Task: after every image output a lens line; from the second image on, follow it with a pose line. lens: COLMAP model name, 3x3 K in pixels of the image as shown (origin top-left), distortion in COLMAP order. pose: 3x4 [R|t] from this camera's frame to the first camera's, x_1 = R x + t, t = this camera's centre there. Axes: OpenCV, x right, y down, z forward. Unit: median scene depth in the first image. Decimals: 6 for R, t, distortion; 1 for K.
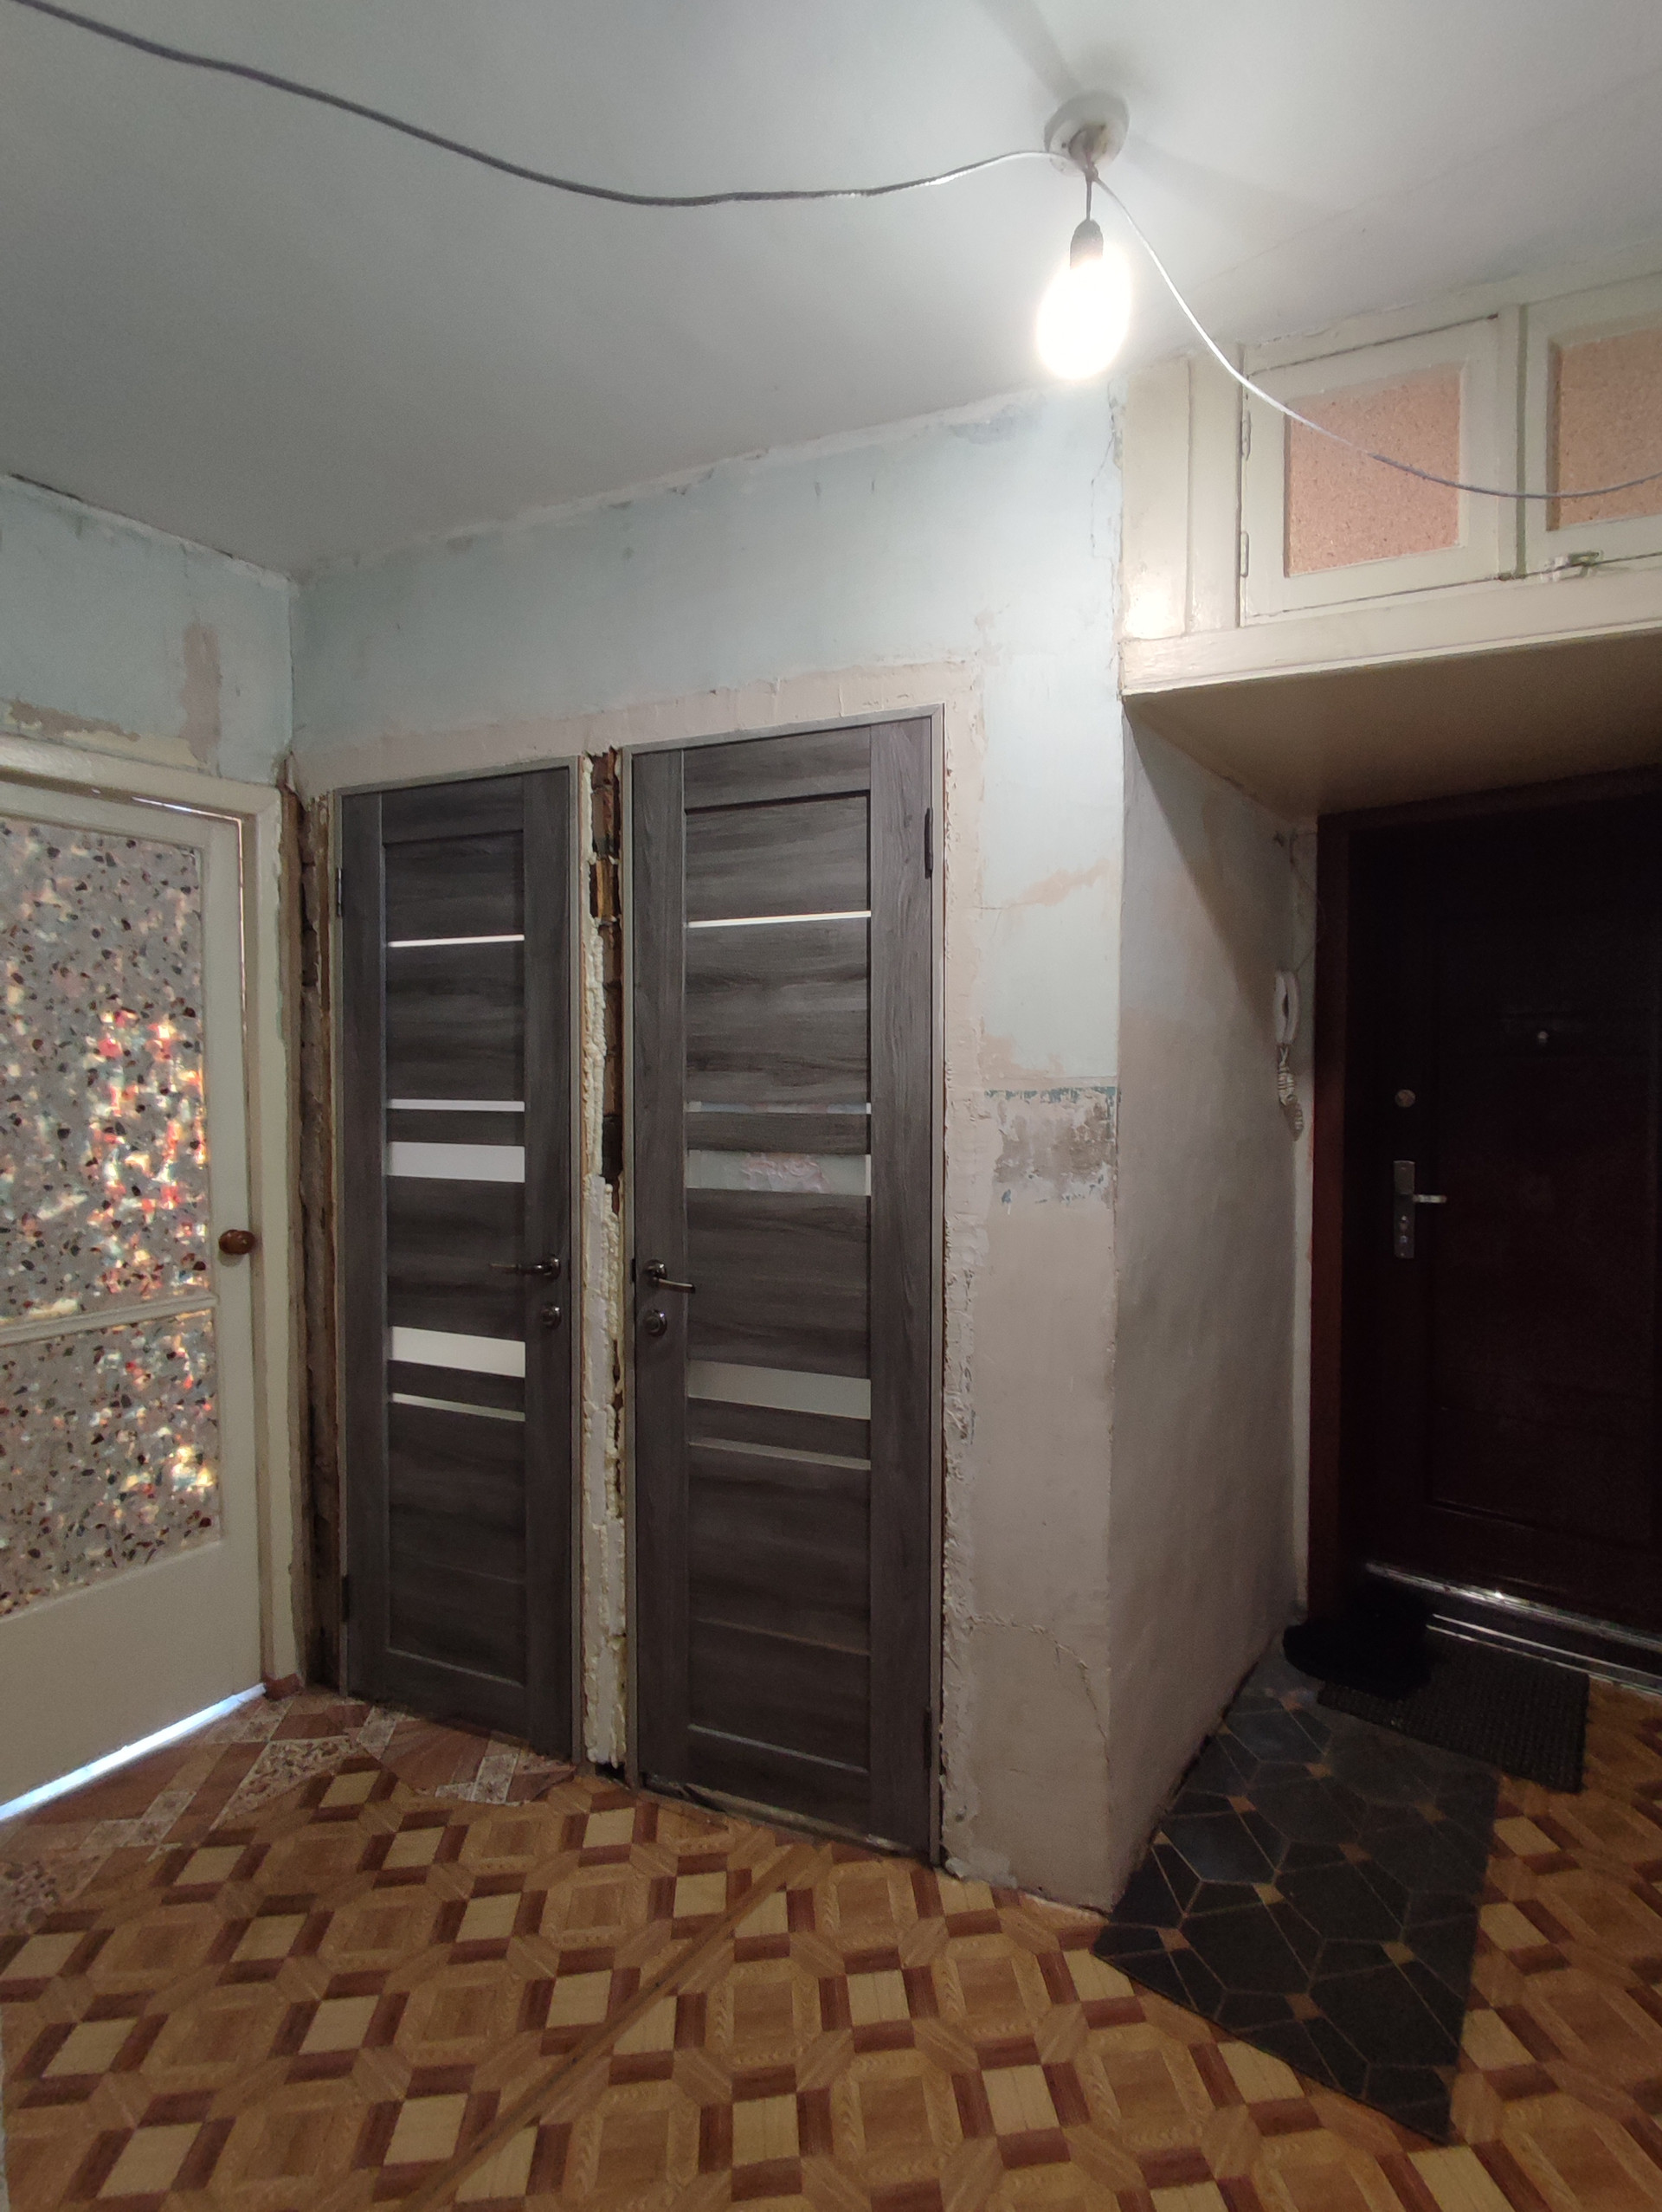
lens RADIAL K [[1010.6, 0, 827.3], [0, 1010.6, 1113.7], [0, 0, 1]] dist [-0.000013, -0.015356]
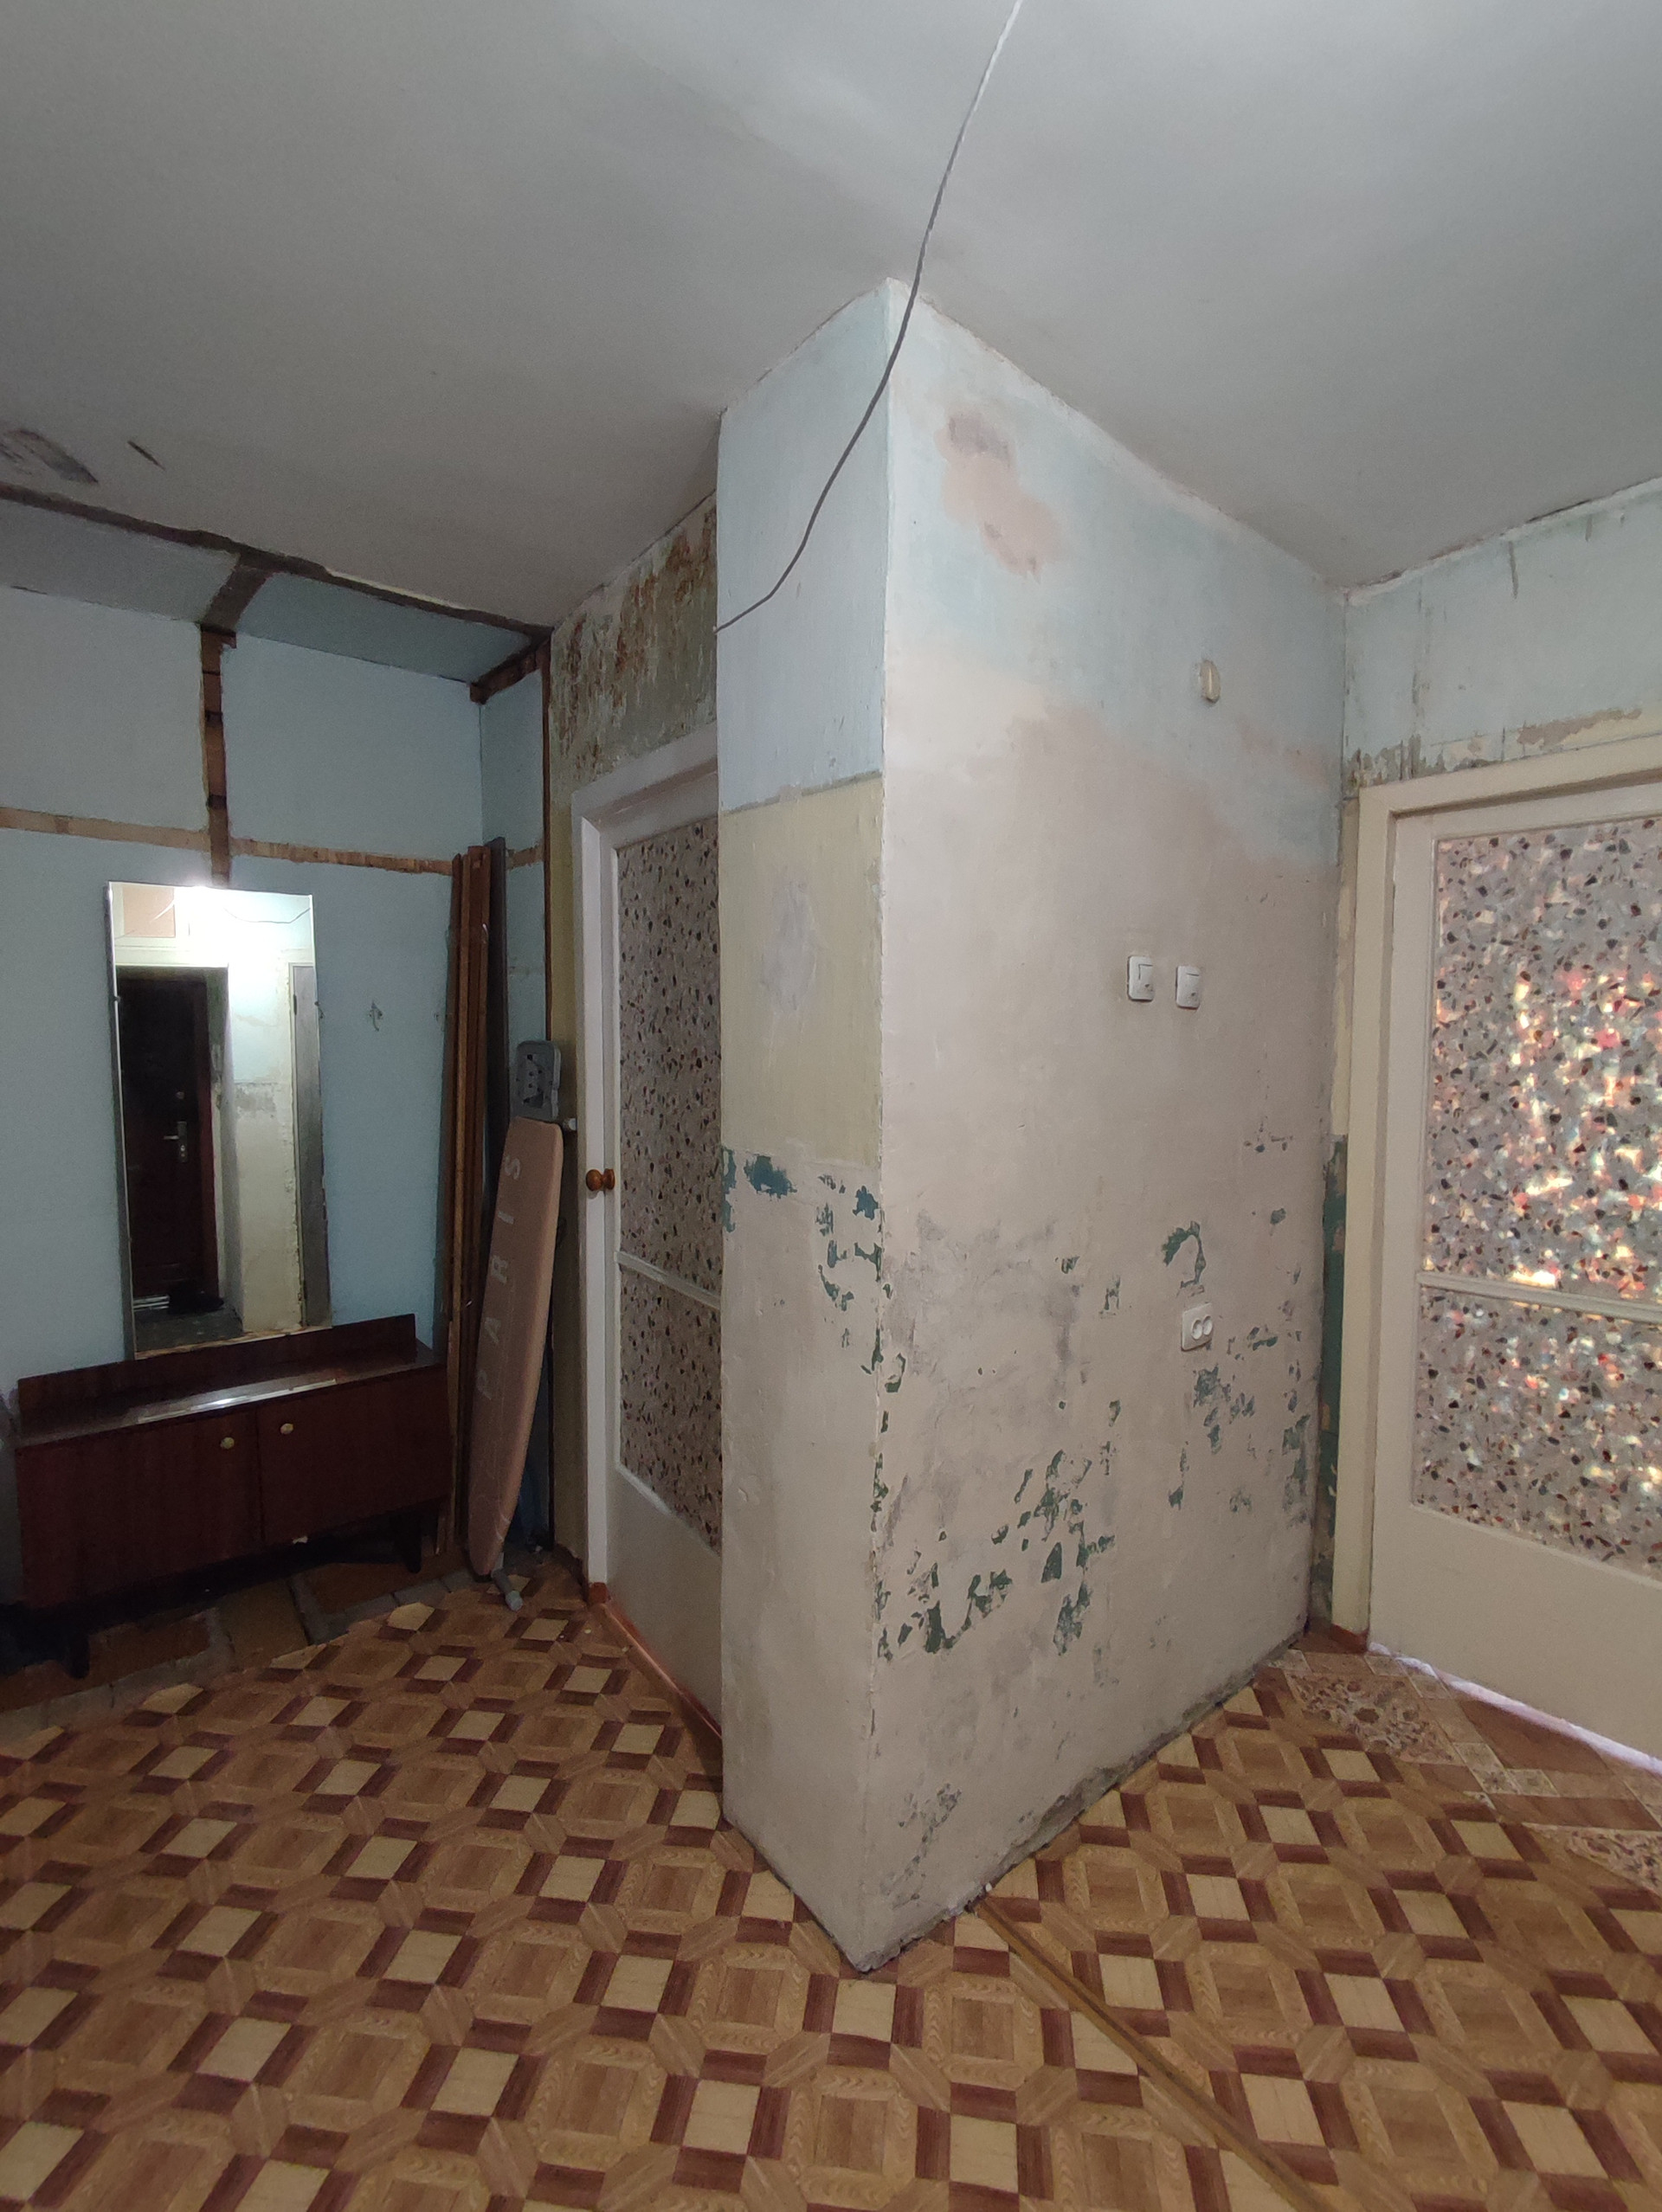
lens RADIAL K [[1015.8, 0, 875.3], [0, 1015.8, 1102.9], [0, 0, 1]] dist [-0.011867, 0.001398]
pose [[-0.213694, 0.069051, -0.974457, 0.426420], [-0.039486, 0.996073, 0.079241, -0.052359], [0.976102, 0.055411, -0.210129, 0.510158]]
